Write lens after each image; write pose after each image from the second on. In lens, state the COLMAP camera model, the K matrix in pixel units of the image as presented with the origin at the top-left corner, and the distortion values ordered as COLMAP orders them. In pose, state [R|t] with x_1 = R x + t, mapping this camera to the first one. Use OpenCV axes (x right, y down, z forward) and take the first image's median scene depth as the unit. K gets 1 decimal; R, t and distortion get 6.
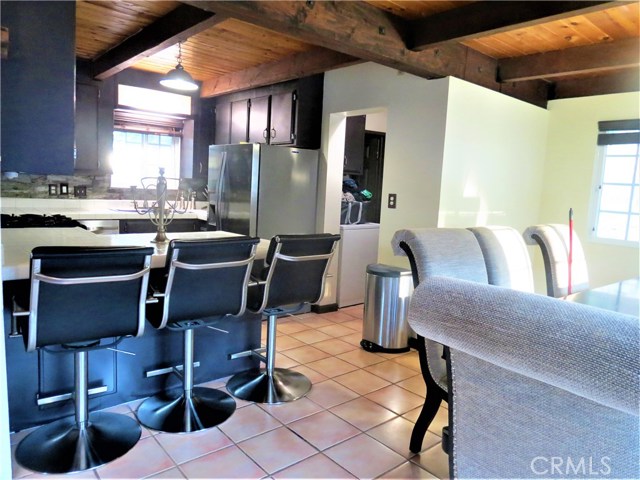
lens RADIAL K [[452.5, 0, 320.0], [0, 452.5, 240.0], [0, 0, 1]] dist [-0.010858, -0.002241]
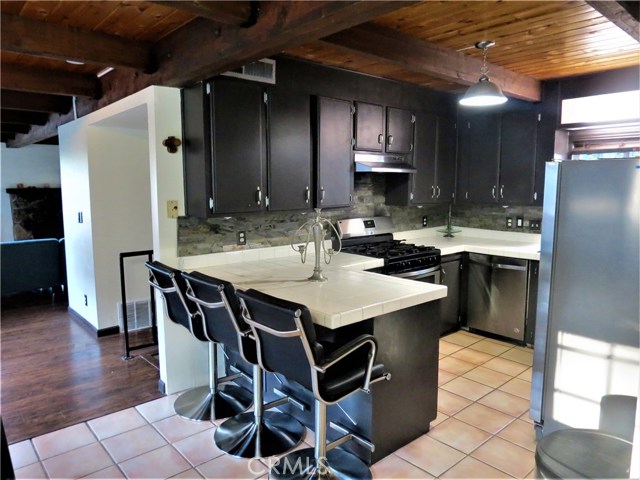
lens RADIAL K [[452.5, 0, 320.0], [0, 452.5, 240.0], [0, 0, 1]] dist [-0.010858, -0.002241]
pose [[0.012687, 0.073571, -0.997209, 0.393751], [-0.123315, 0.989792, 0.071455, -0.092181], [0.992287, 0.122064, 0.021630, 0.563039]]
